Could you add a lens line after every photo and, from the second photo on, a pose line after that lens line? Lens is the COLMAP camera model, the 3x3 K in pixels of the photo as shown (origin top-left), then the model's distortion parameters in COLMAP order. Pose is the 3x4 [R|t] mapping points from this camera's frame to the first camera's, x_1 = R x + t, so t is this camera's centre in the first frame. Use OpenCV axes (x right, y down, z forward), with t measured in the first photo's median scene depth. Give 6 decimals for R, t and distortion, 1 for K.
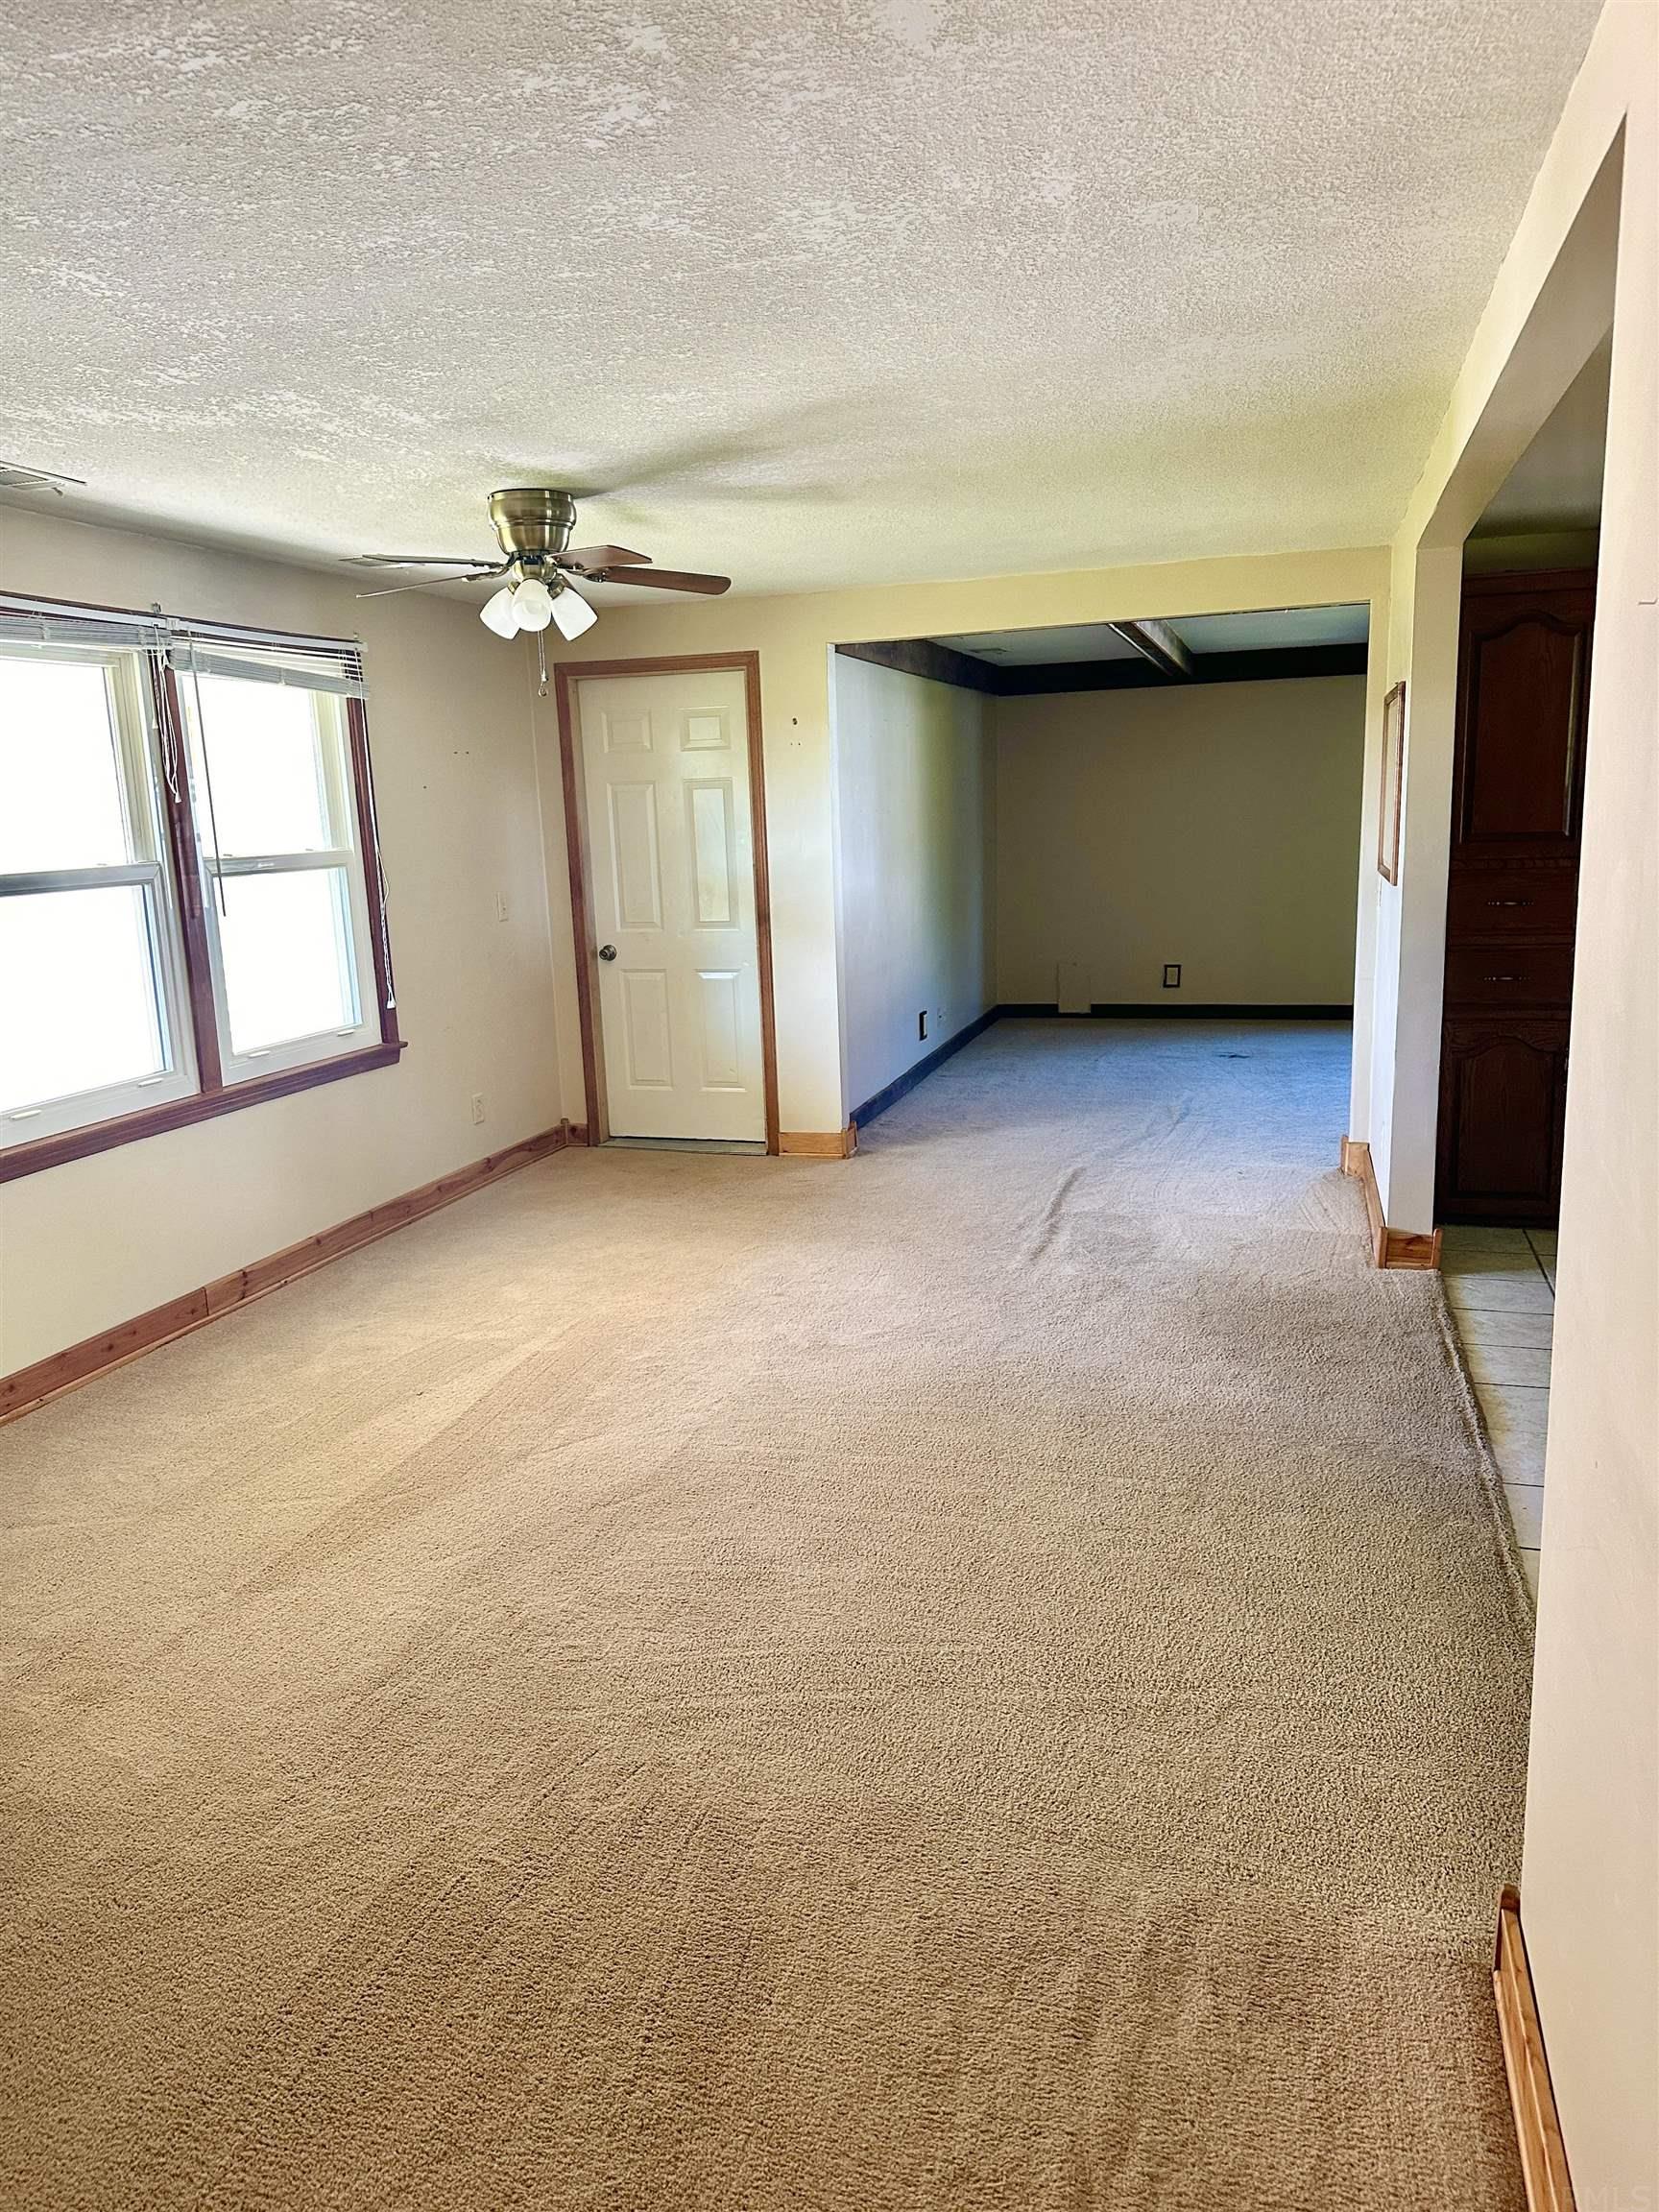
lens RADIAL K [[1537.0, 0, 839.5], [0, 1537.0, 1107.1], [0, 0, 1]] dist [0.168252, -0.351270]
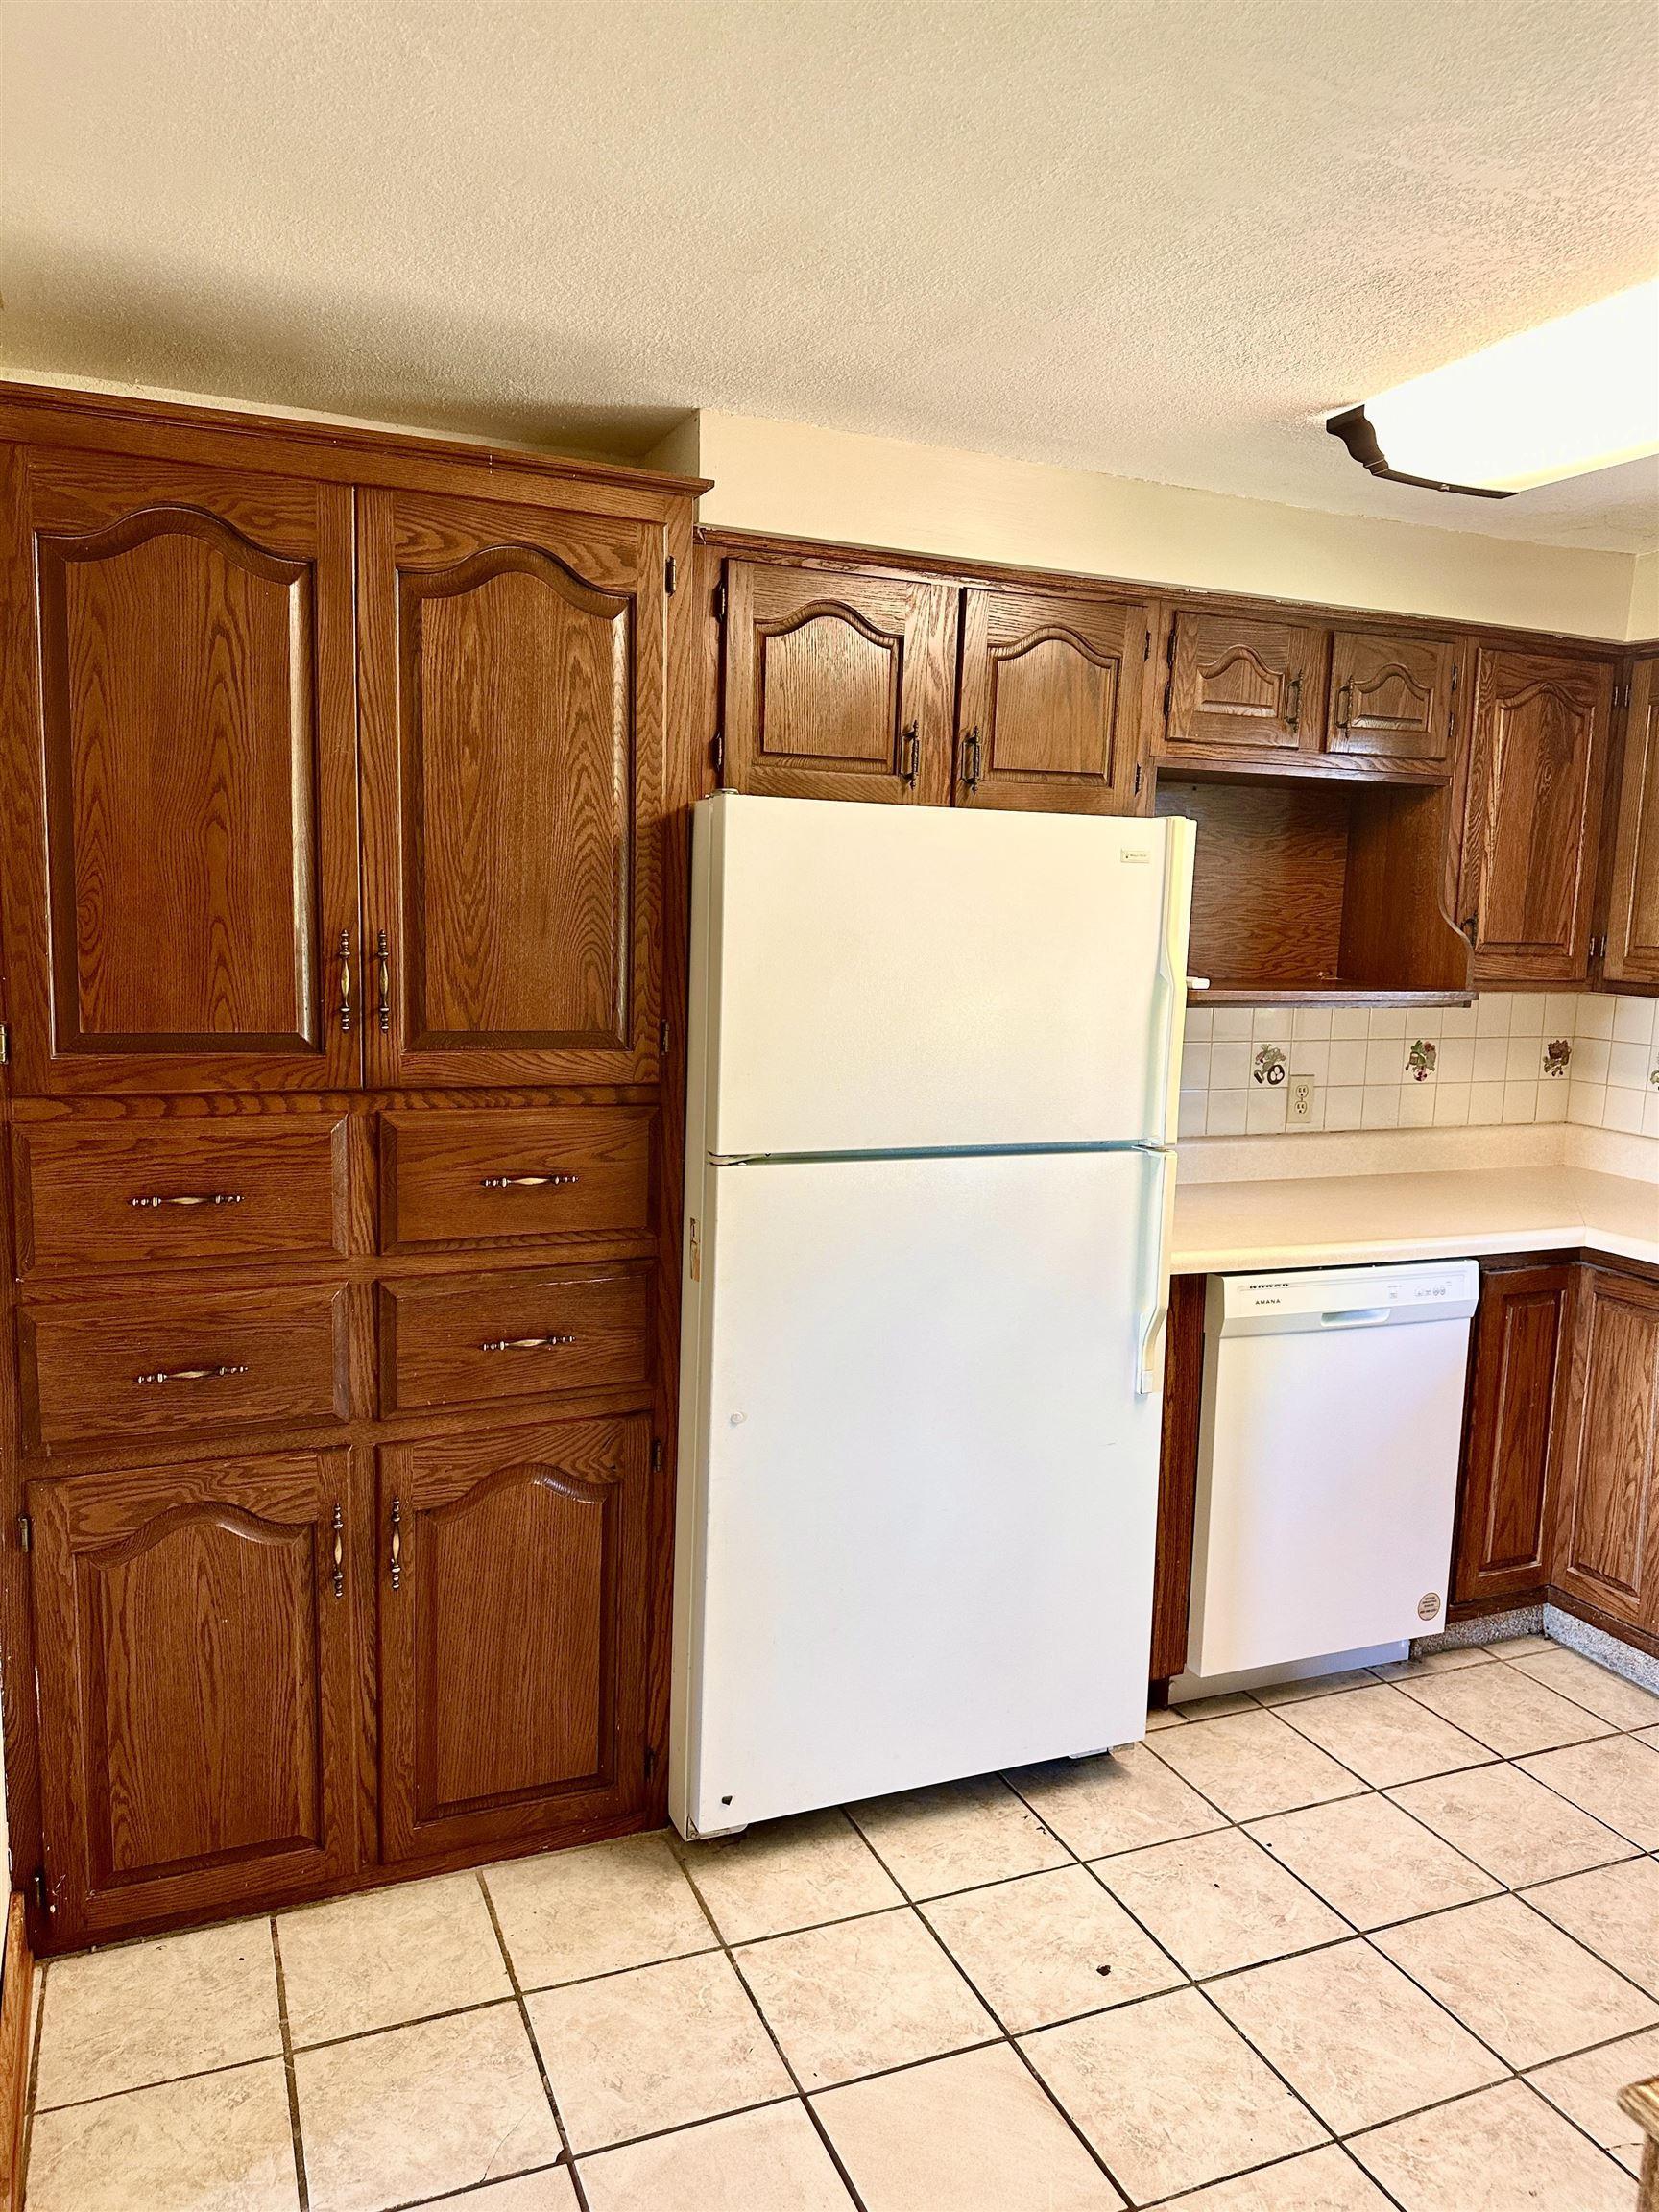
lens RADIAL K [[1566.8, 0, 816.4], [0, 1566.8, 1101.8], [0, 0, 1]] dist [0.034094, -0.038993]
pose [[0.764516, -0.030216, 0.643896, 0.298063], [0.068628, 0.997039, -0.034696, -0.135326], [-0.640941, 0.070715, 0.764326, 0.591000]]
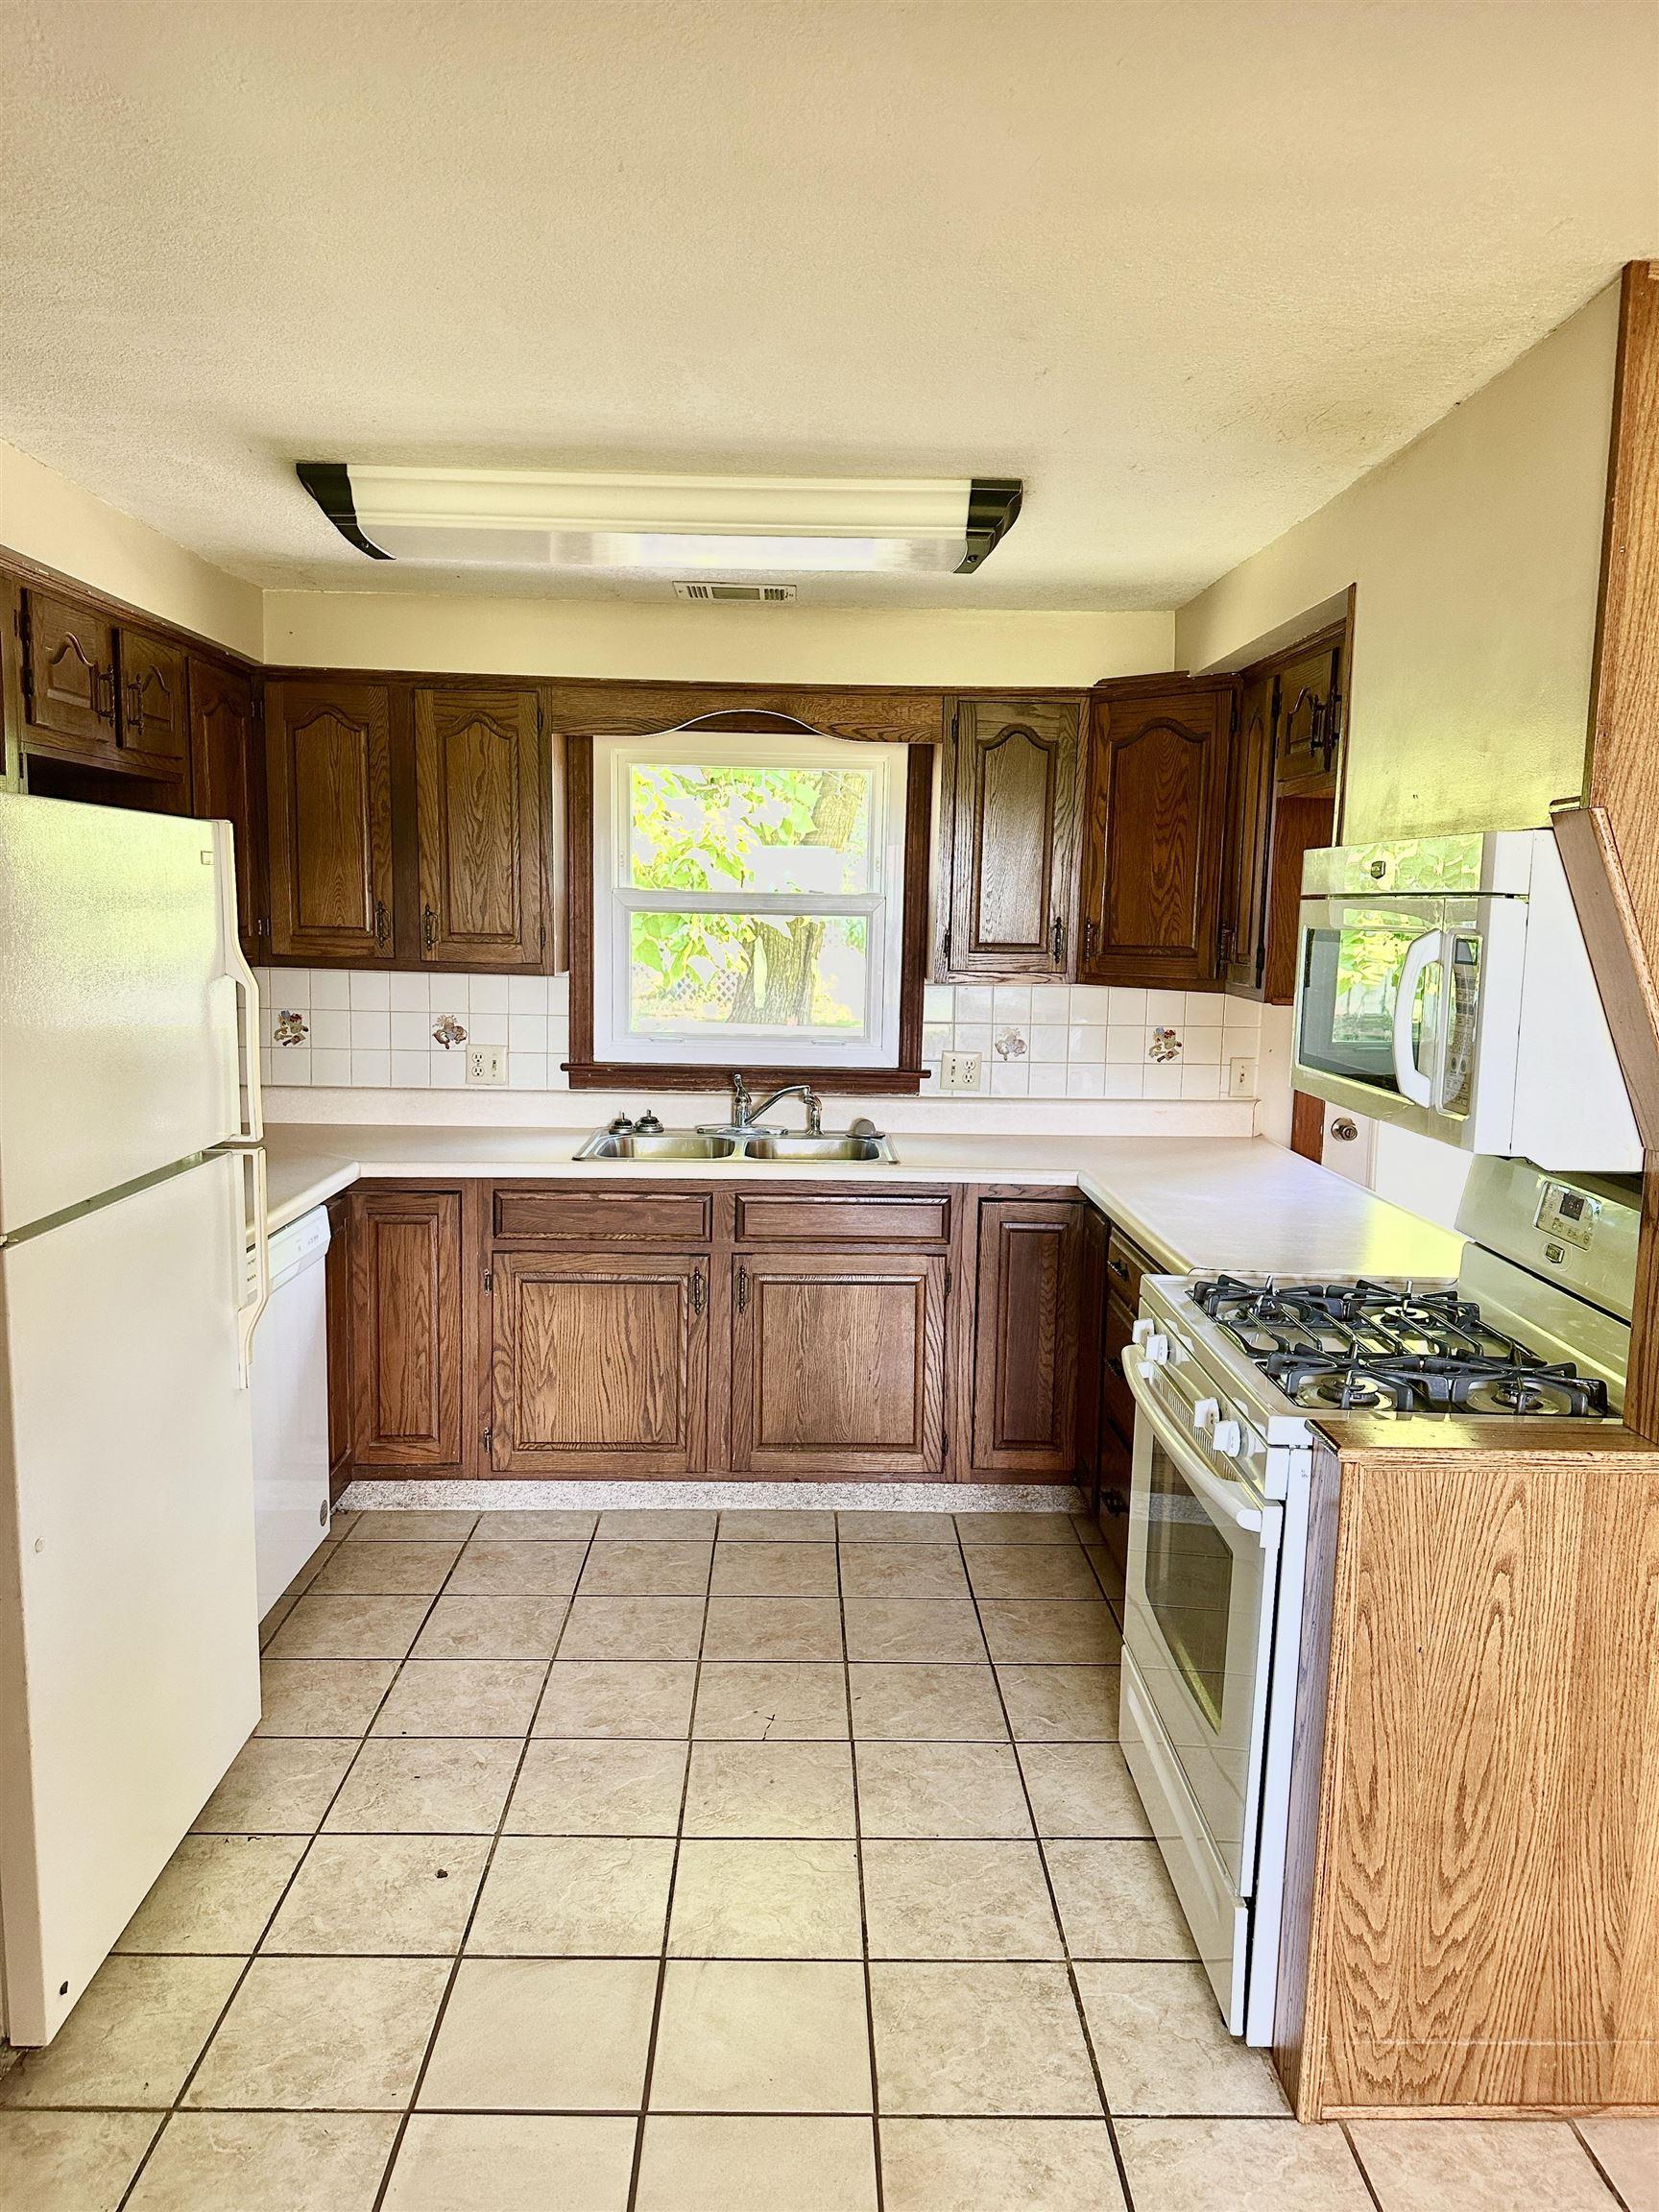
lens RADIAL K [[1566.8, 0, 816.4], [0, 1566.8, 1101.8], [0, 0, 1]] dist [0.034094, -0.038993]
pose [[-0.309624, -0.096494, 0.945950, 0.151066], [0.173530, 0.972396, 0.155991, -0.195930], [-0.934890, 0.212450, -0.284333, 0.894058]]
